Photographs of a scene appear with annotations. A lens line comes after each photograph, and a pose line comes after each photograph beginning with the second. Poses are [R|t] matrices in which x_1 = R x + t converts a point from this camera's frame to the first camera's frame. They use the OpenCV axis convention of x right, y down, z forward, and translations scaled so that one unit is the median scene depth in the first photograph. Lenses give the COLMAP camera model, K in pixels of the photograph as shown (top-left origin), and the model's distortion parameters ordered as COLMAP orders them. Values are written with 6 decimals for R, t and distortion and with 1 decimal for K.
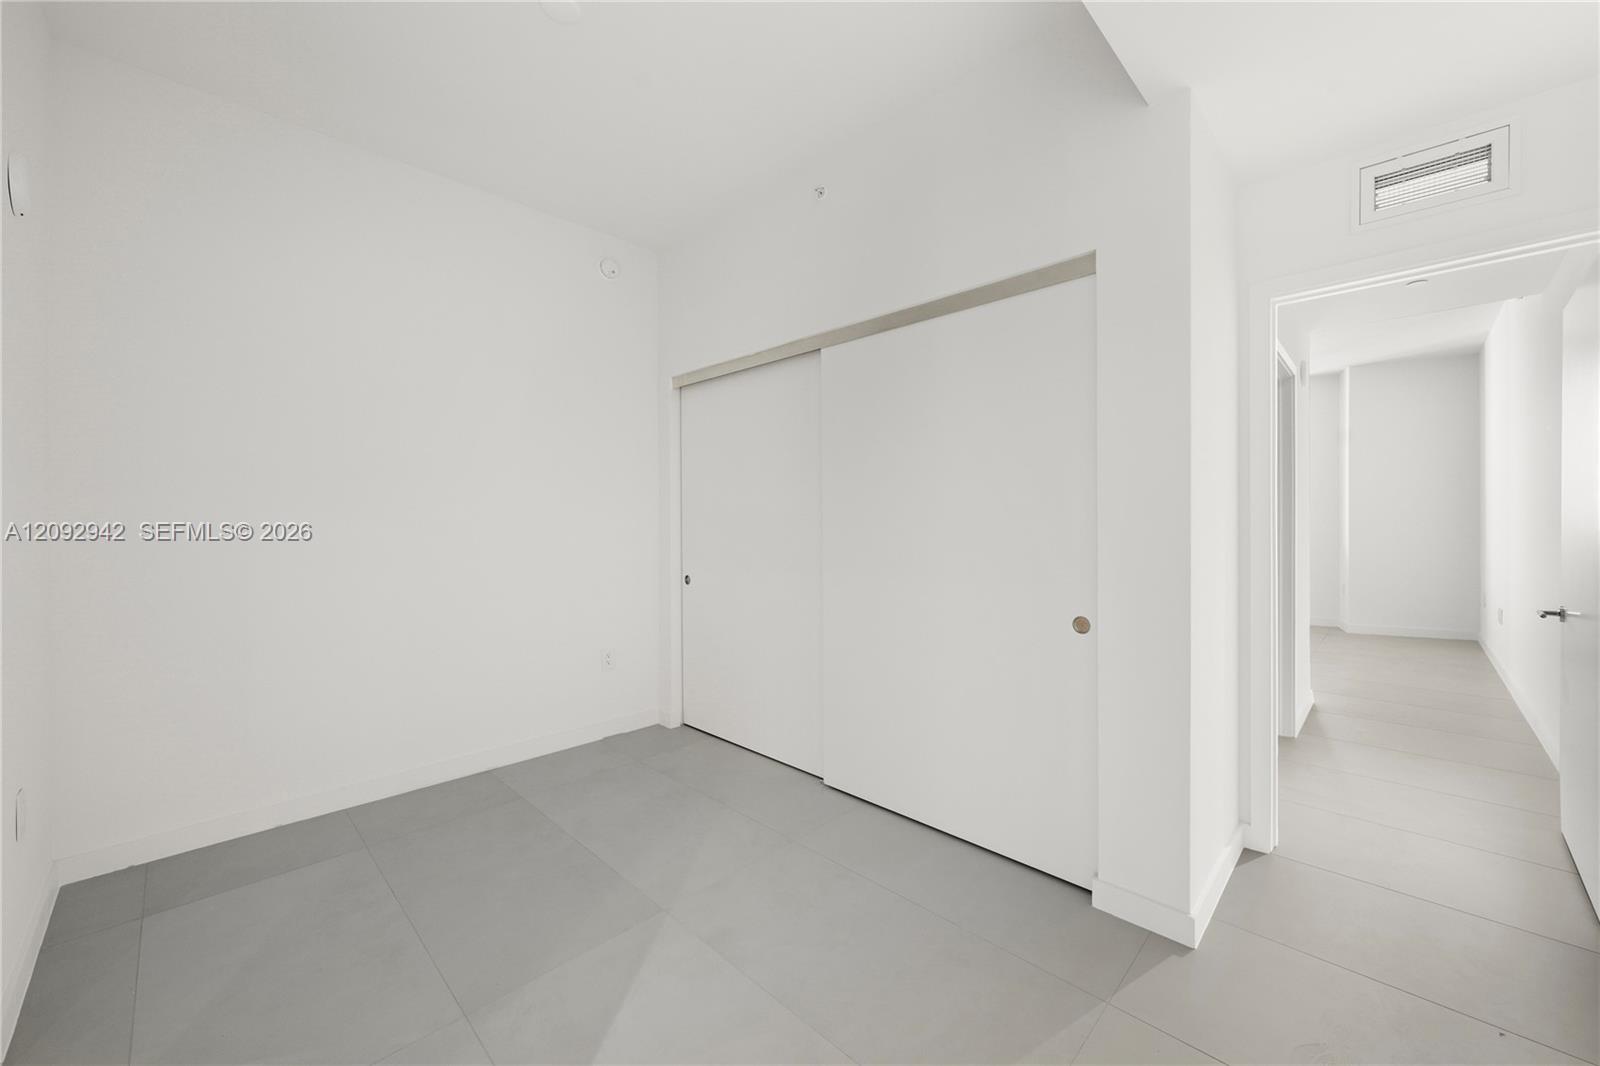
lens RADIAL K [[612.1, 0, 806.4], [0, 612.1, 528.8], [0, 0, 1]] dist [0.000629, -0.000314]
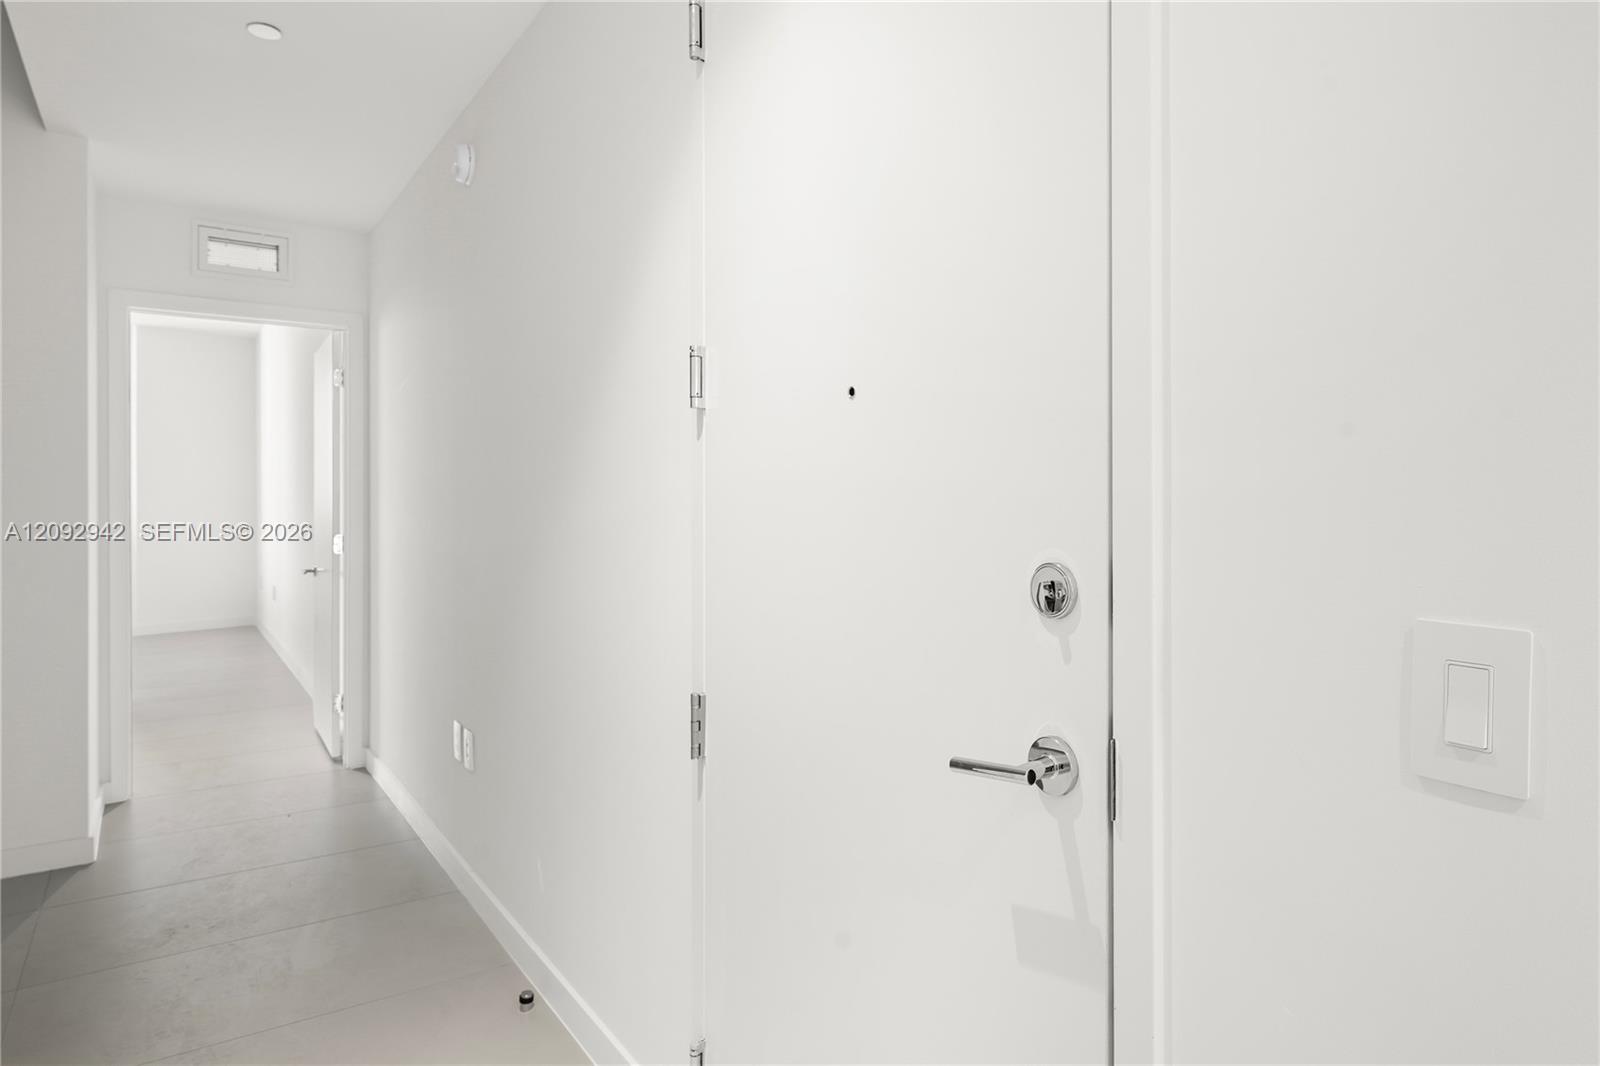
lens RADIAL K [[920.9, 0, 803.7], [0, 920.9, 523.0], [0, 0, 1]] dist [0.000143, -0.000668]
pose [[0.195805, -0.012920, 0.980558, -0.634923], [-0.006539, 0.999874, 0.014480, -0.009022], [-0.980621, -0.009247, 0.195696, -0.527333]]
